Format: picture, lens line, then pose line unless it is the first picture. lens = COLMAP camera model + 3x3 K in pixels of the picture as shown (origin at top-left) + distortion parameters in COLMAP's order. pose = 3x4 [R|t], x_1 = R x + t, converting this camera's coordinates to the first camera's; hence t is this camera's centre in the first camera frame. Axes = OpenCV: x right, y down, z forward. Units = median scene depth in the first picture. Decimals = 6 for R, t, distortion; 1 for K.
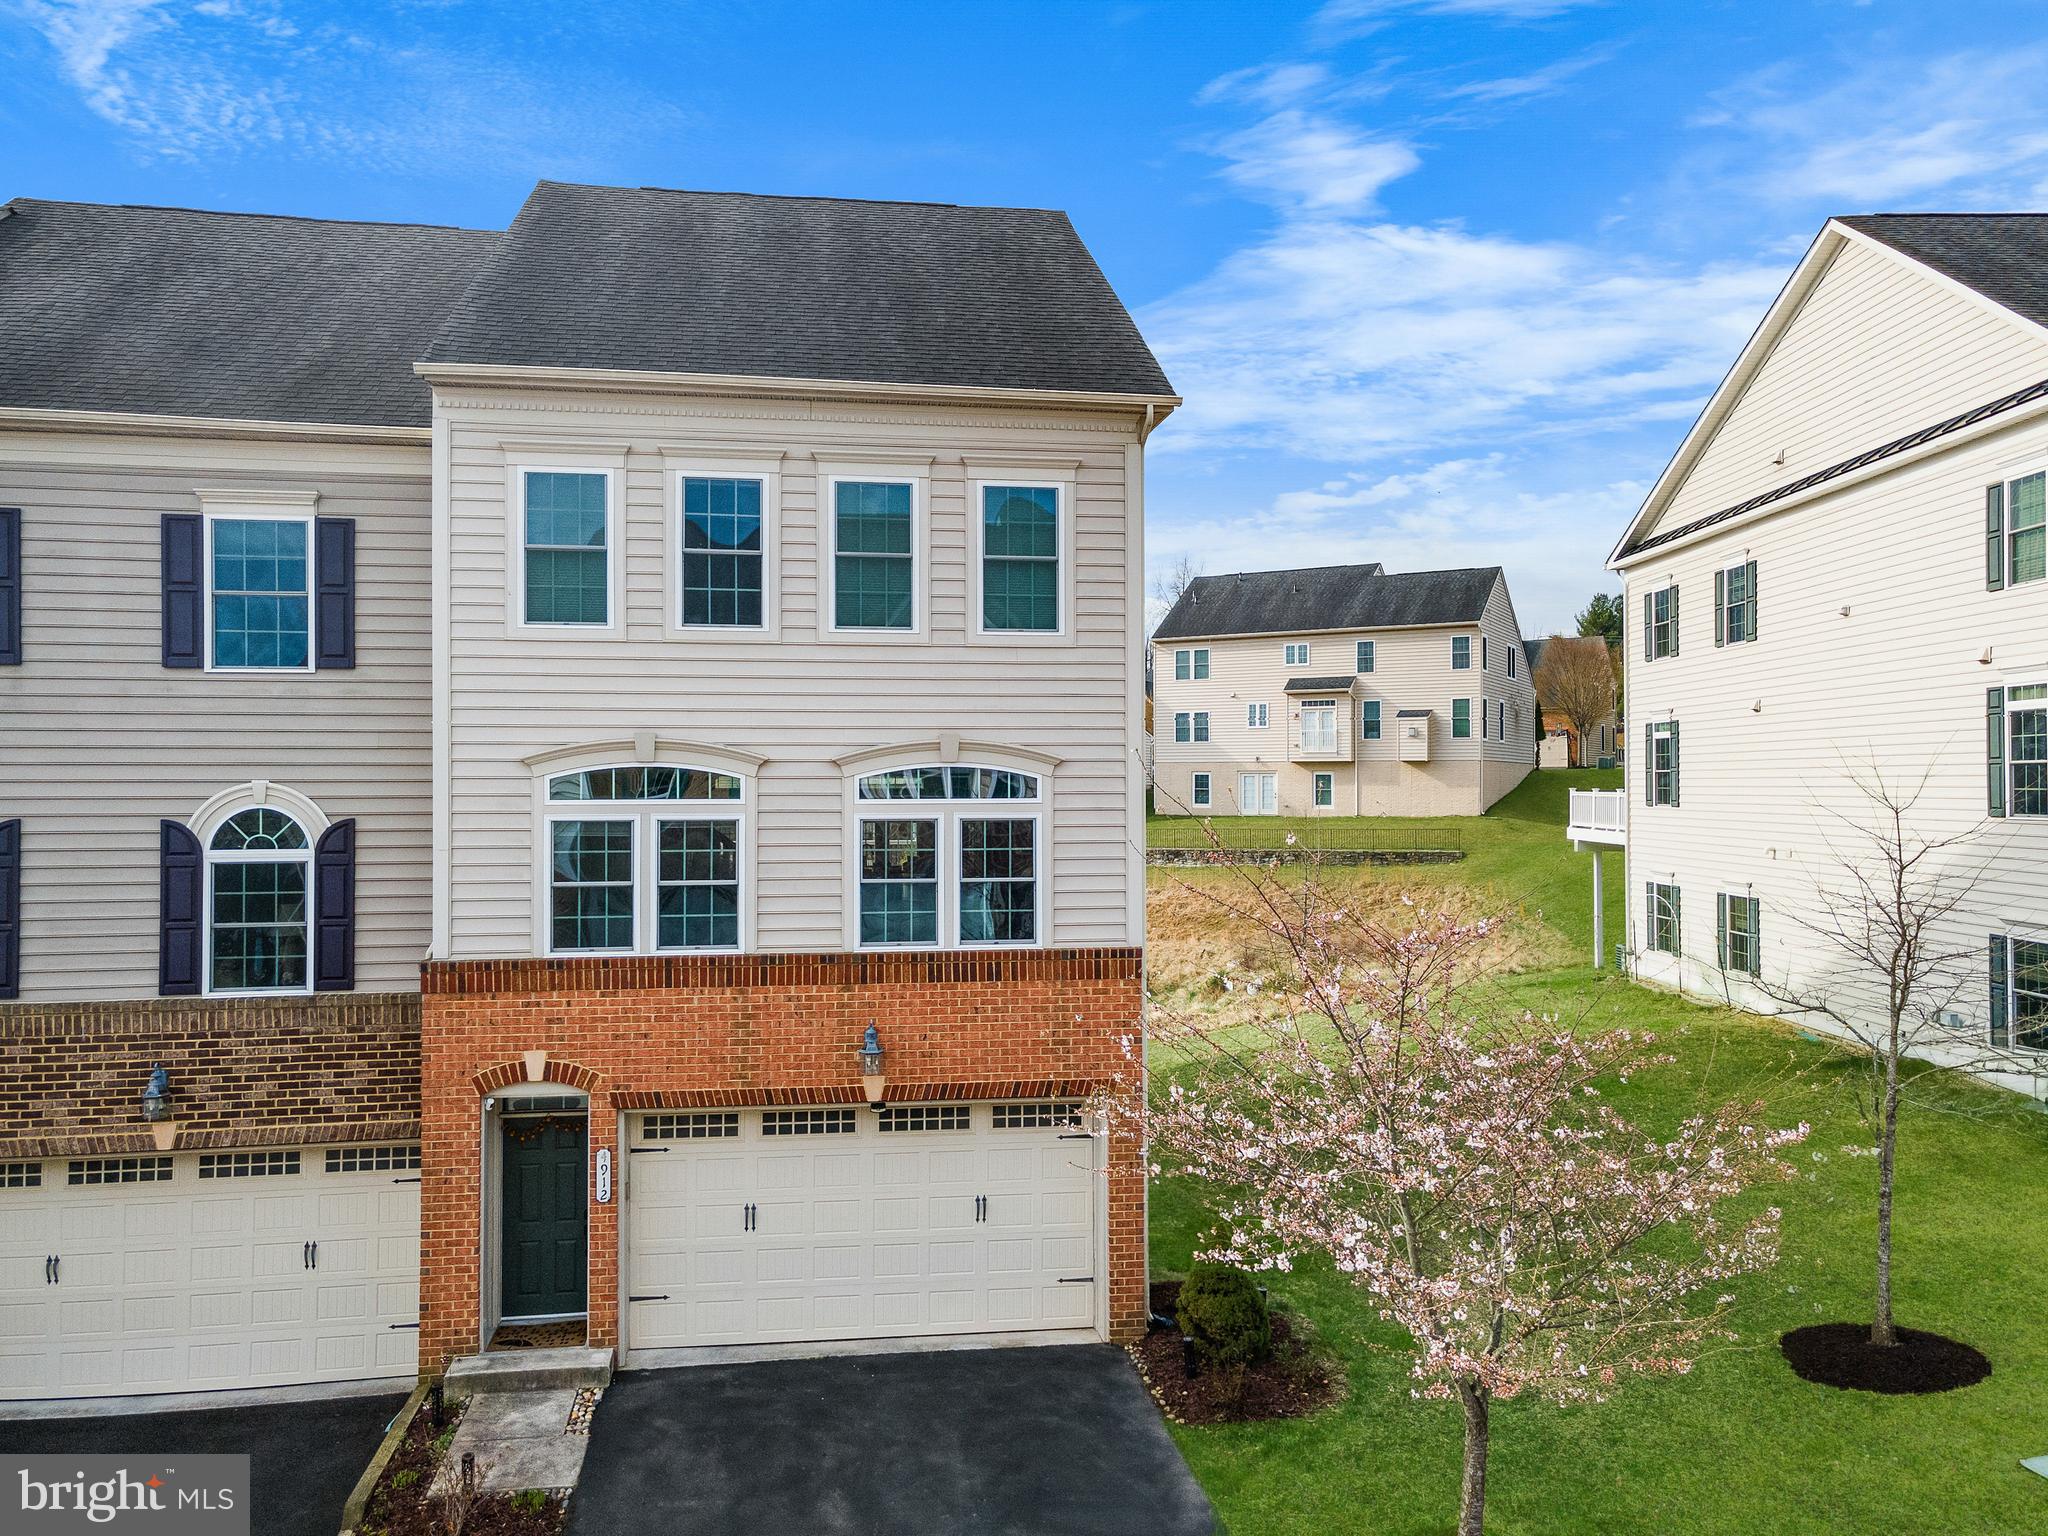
lens RADIAL K [[1510.7, 0, 1018.3], [0, 1510.7, 765.5], [0, 0, 1]] dist [0.012432, 0.041821]
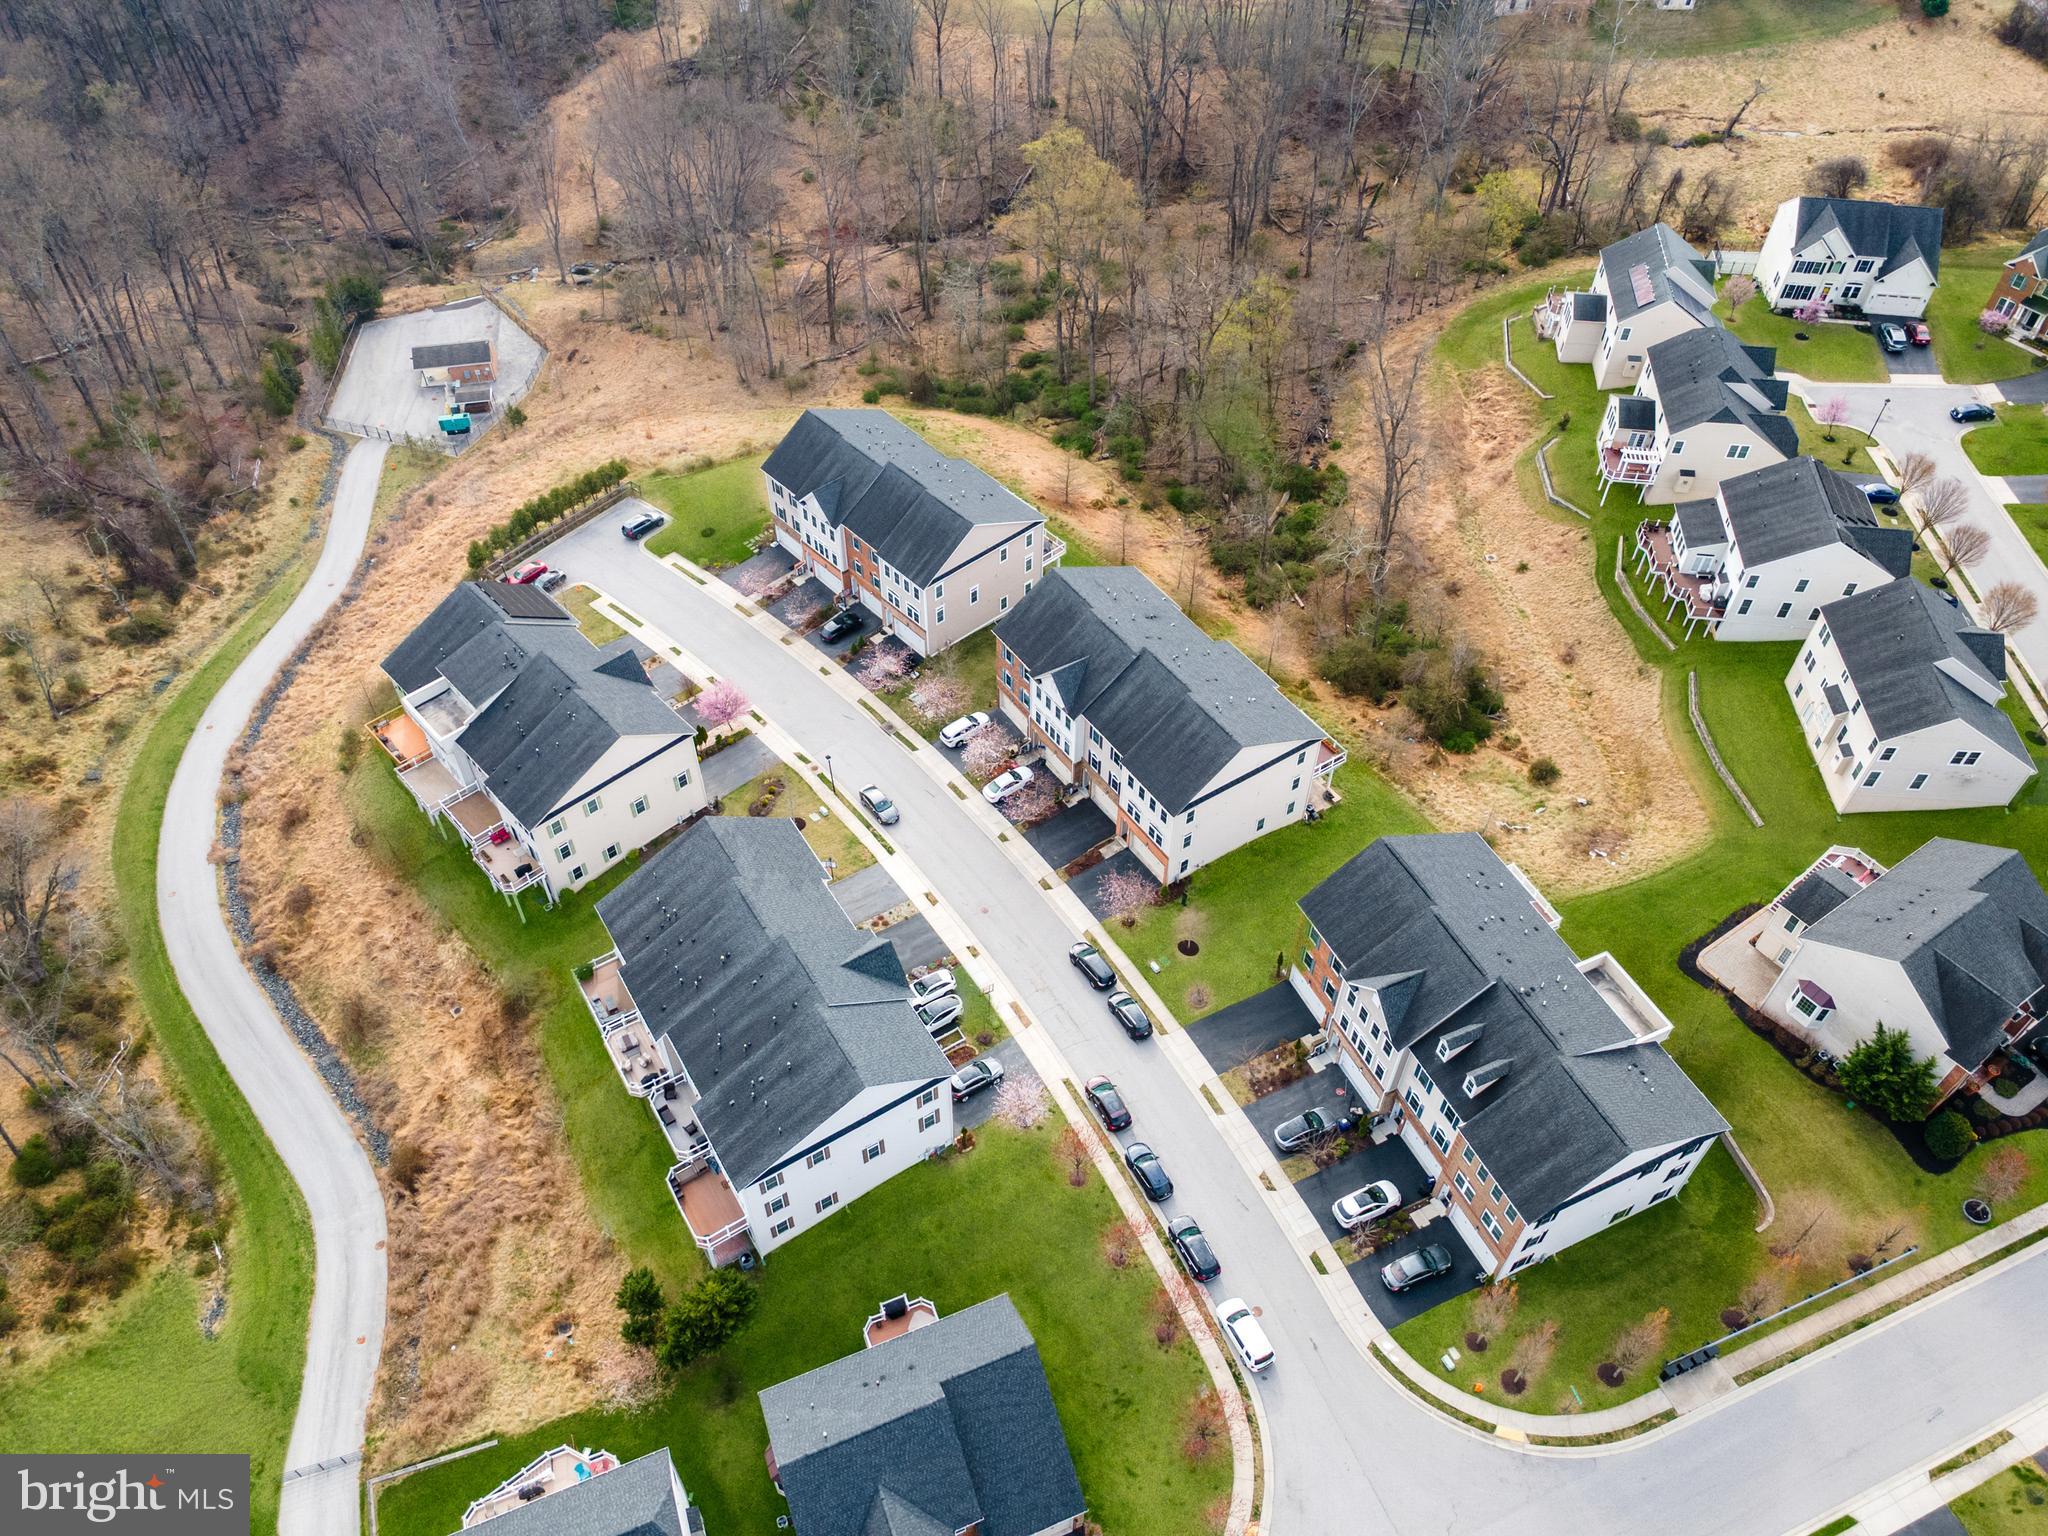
lens RADIAL K [[1494.7, 0, 1016.3], [0, 1494.7, 751.7], [0, 0, 1]] dist [0.026017, 0.030272]
pose [[0.425168, 0.662671, -0.616522, 4.381631], [0.009181, 0.677961, 0.735041, -6.285874], [0.905068, -0.318176, 0.282164, -1.854742]]
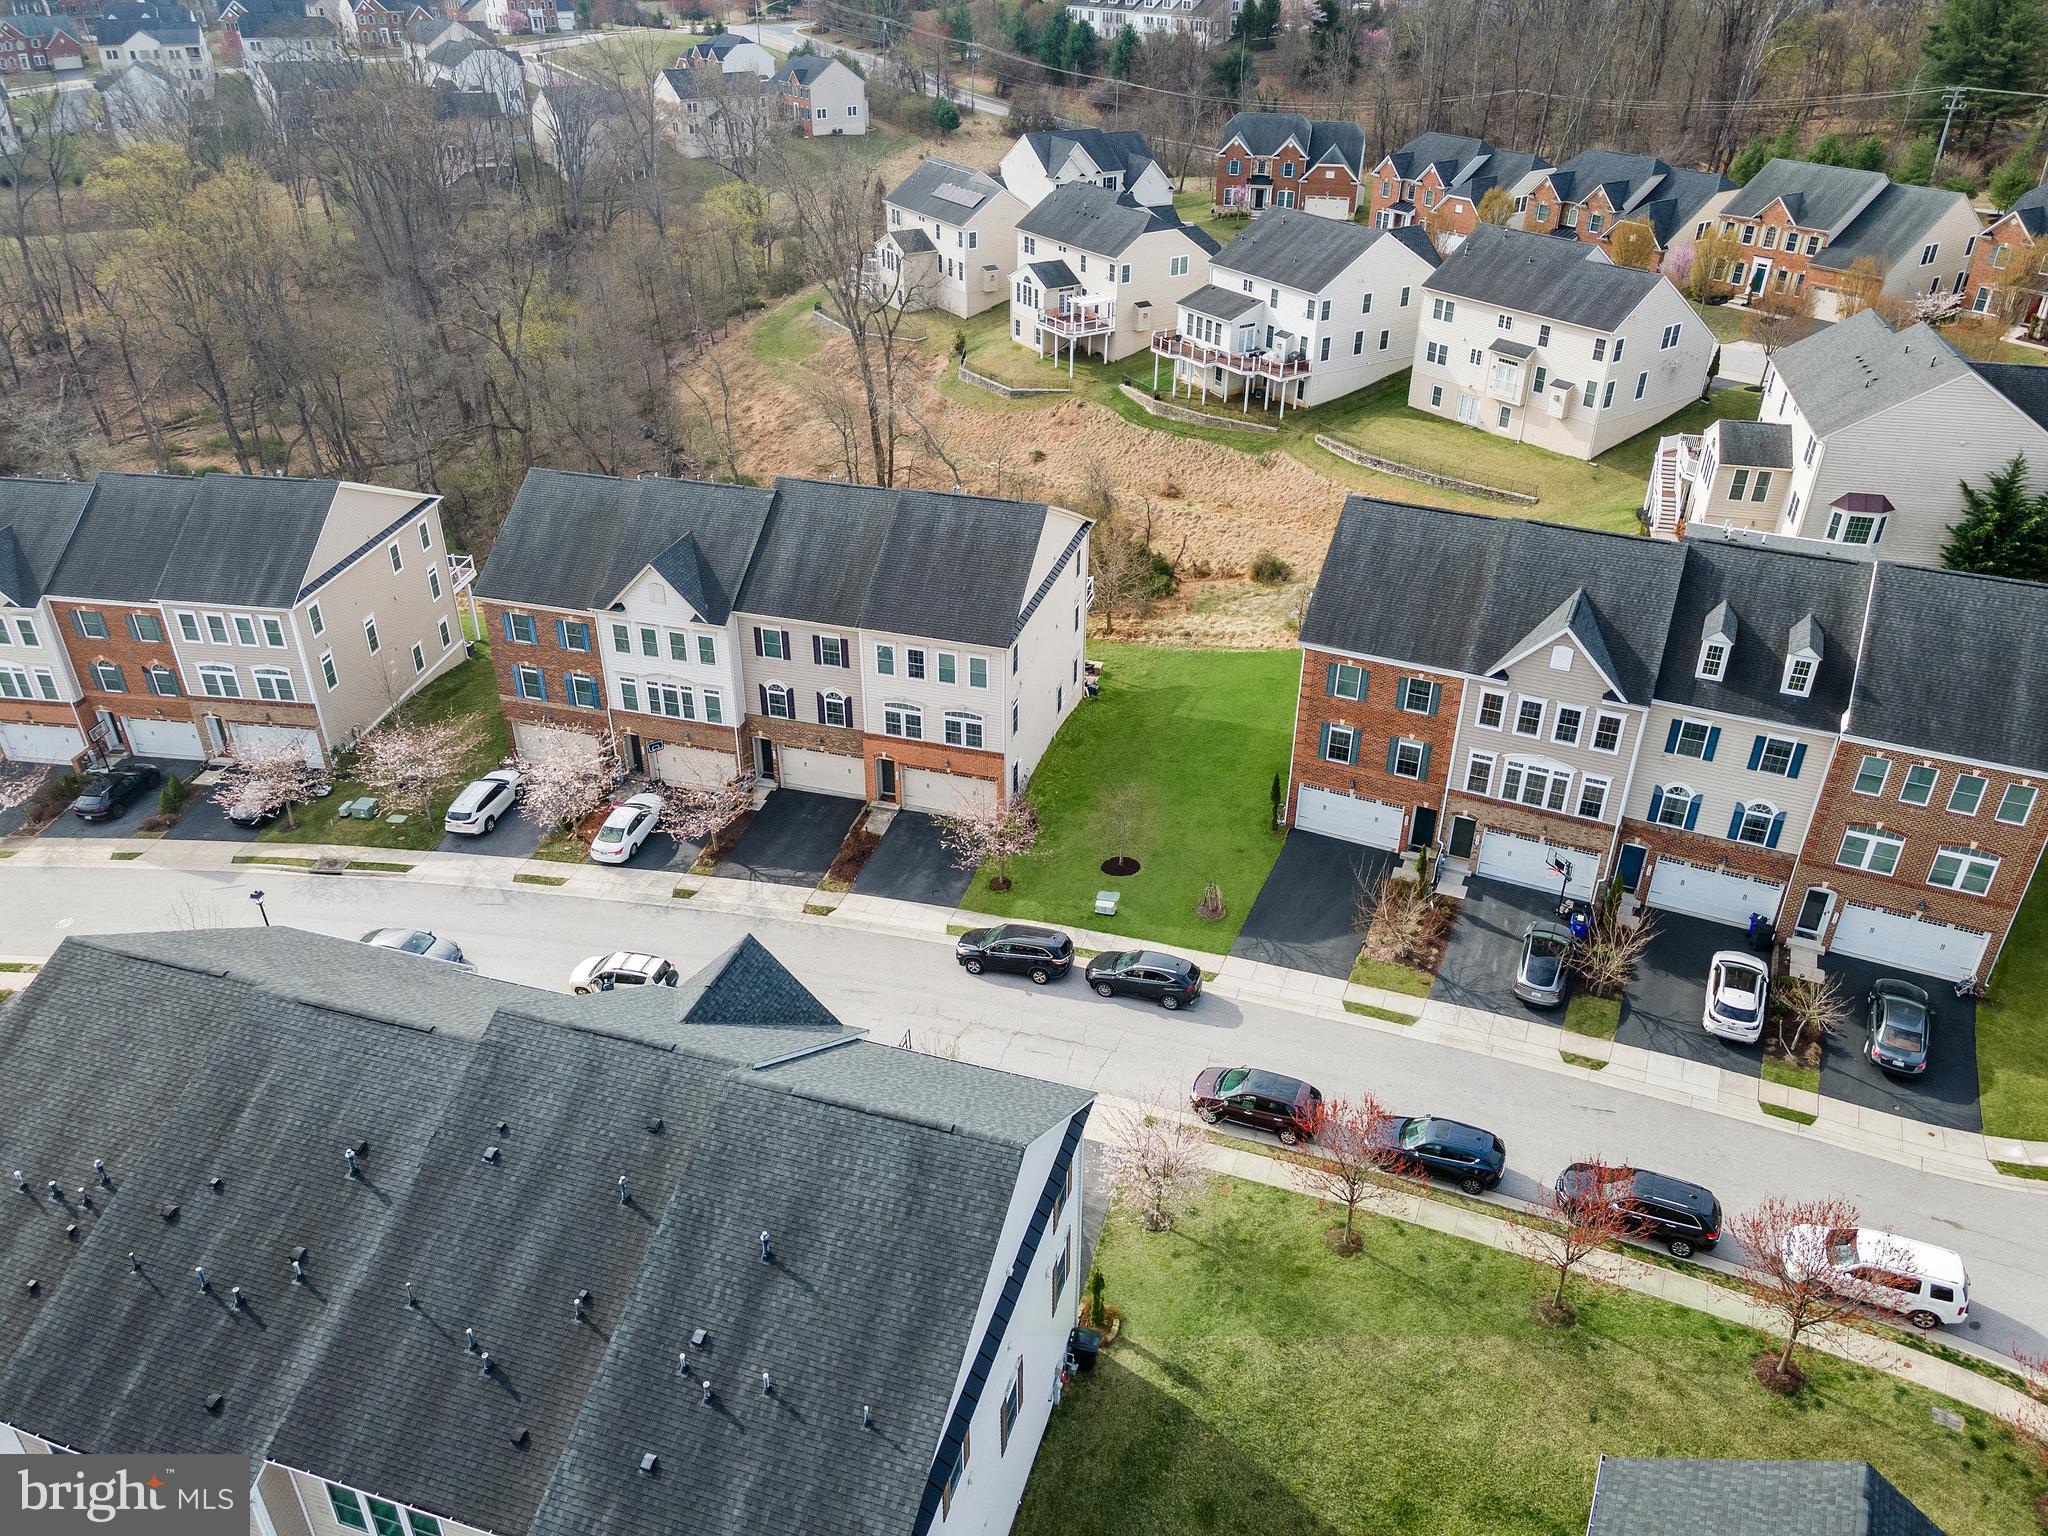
lens RADIAL K [[1494.7, 0, 1016.3], [0, 1494.7, 751.7], [0, 0, 1]] dist [0.026017, 0.030272]
pose [[0.908299, 0.213055, -0.360001, 1.766380], [0.001800, 0.858586, 0.512667, -2.230525], [0.418318, -0.466303, 0.779469, -2.529217]]
